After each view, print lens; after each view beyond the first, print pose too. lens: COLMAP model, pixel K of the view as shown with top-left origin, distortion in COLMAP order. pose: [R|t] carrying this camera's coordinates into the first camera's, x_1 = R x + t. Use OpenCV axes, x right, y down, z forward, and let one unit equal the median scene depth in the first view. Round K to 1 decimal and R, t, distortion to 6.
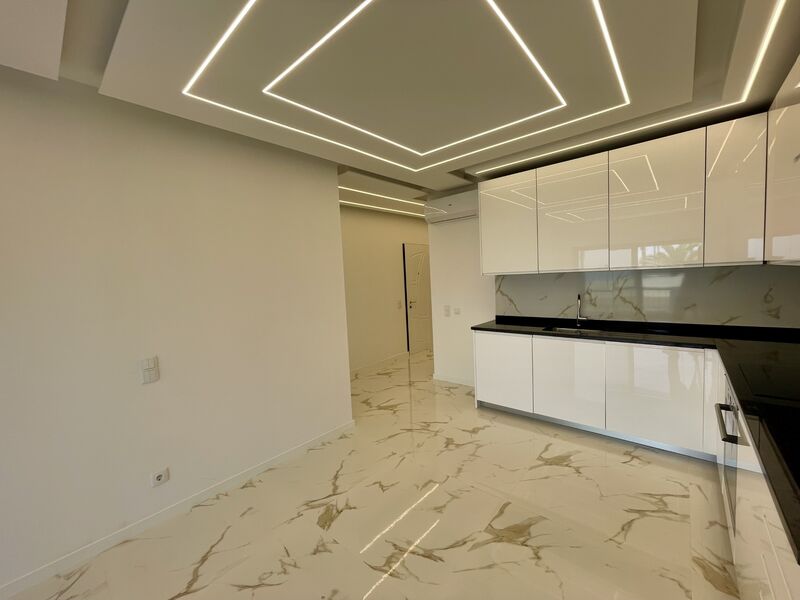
lens RADIAL K [[324.2, 0, 396.9], [0, 324.2, 295.2], [0, 0, 1]] dist [-0.006464, 0.001227]
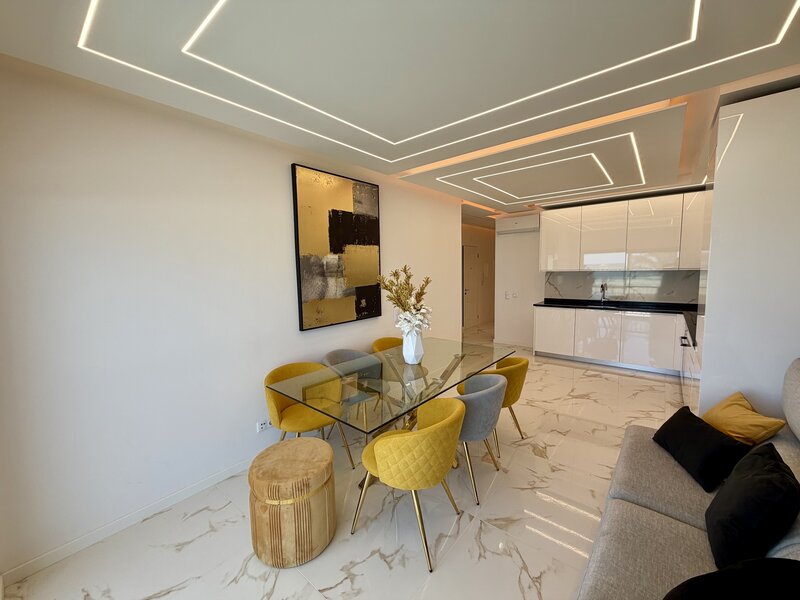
lens RADIAL K [[318.2, 0, 399.8], [0, 318.2, 298.1], [0, 0, 1]] dist [-0.002917, 0.000935]
pose [[0.999108, 0.026449, 0.032913, -0.529220], [-0.027431, 0.999180, 0.029764, 0.045808], [-0.032099, -0.030640, 0.999015, -0.584745]]
